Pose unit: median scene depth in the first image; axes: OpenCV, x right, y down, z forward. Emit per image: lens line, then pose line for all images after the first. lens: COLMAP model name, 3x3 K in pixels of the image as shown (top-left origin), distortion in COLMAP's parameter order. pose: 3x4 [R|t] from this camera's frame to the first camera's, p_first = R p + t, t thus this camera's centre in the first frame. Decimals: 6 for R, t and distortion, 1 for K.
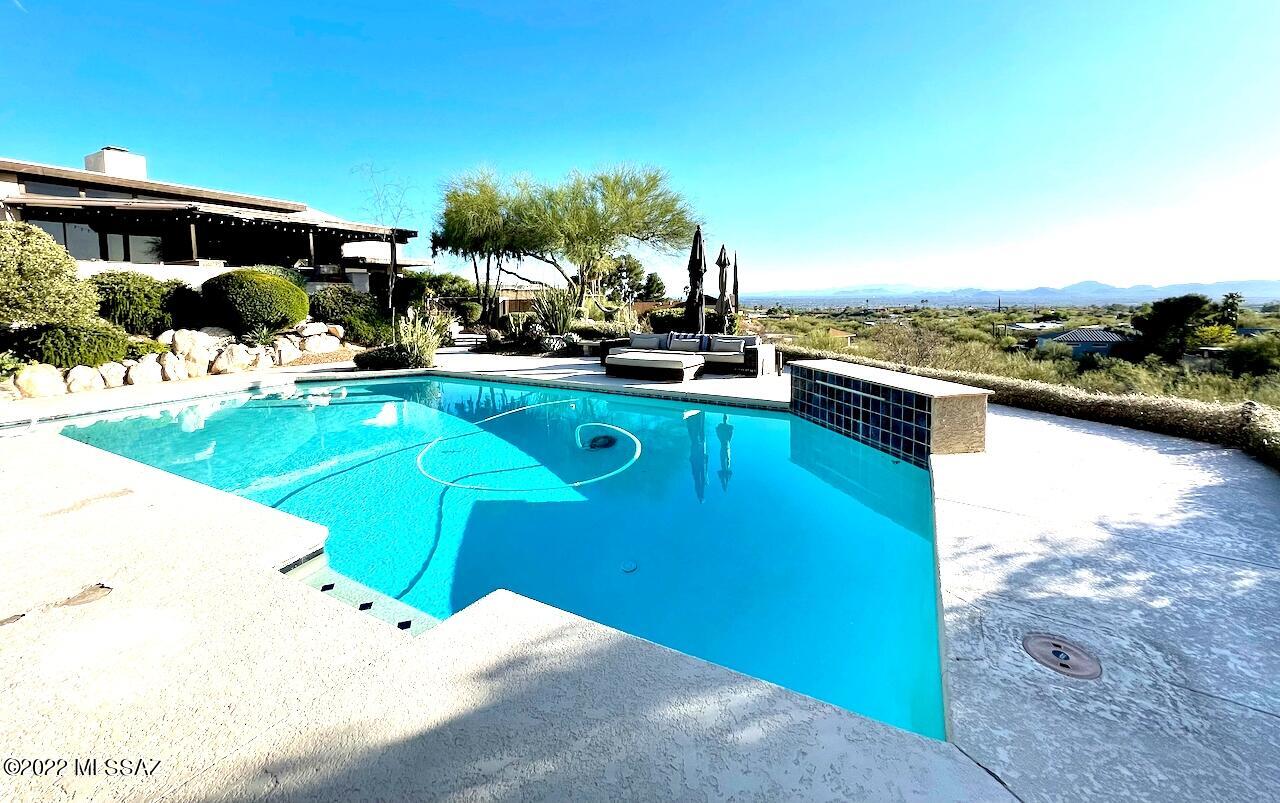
lens RADIAL K [[502.1, 0, 637.8], [0, 502.1, 420.7], [0, 0, 1]] dist [0.000566, 0.000285]
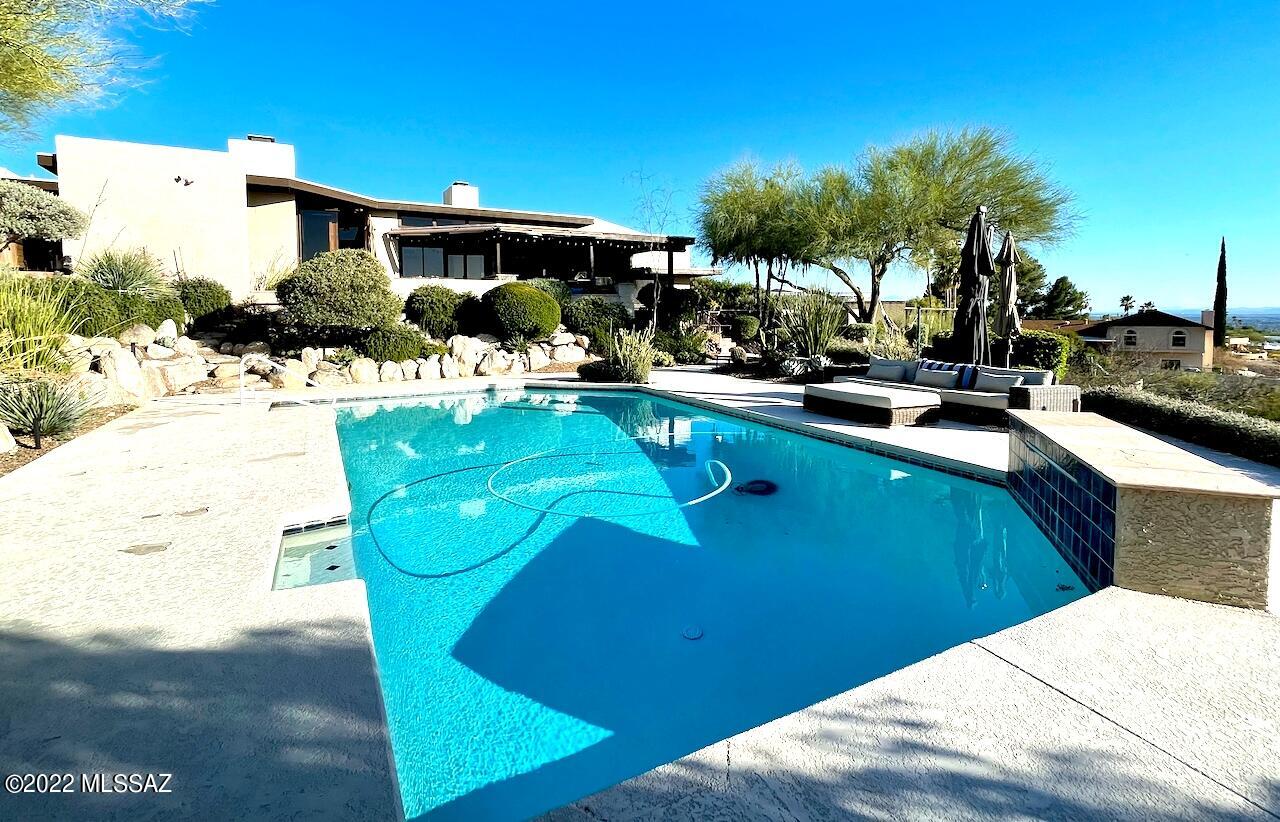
lens RADIAL K [[602.4, 0, 643.9], [0, 602.4, 462.5], [0, 0, 1]] dist [-0.001965, -0.000198]
pose [[0.831636, 0.143118, -0.536562, 0.195630], [-0.140363, 0.989019, 0.046250, -0.011617], [0.537289, 0.036851, 0.842593, 0.054058]]
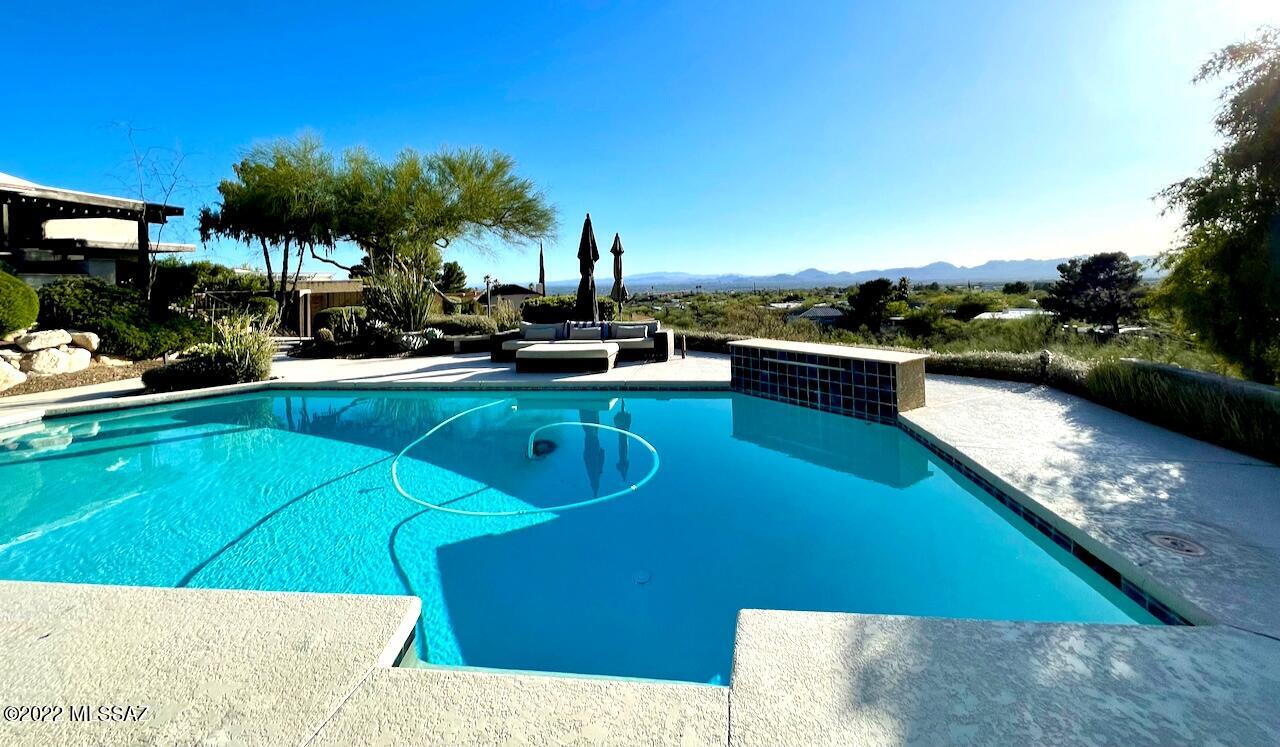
lens RADIAL K [[516.2, 0, 640.0], [0, 516.2, 373.5], [0, 0, 1]] dist [0.000845, 0.000686]
pose [[0.921865, -0.081283, 0.378891, -0.167301], [0.108999, 0.992668, -0.052246, -0.010300], [-0.371867, 0.089462, 0.923965, 0.043301]]
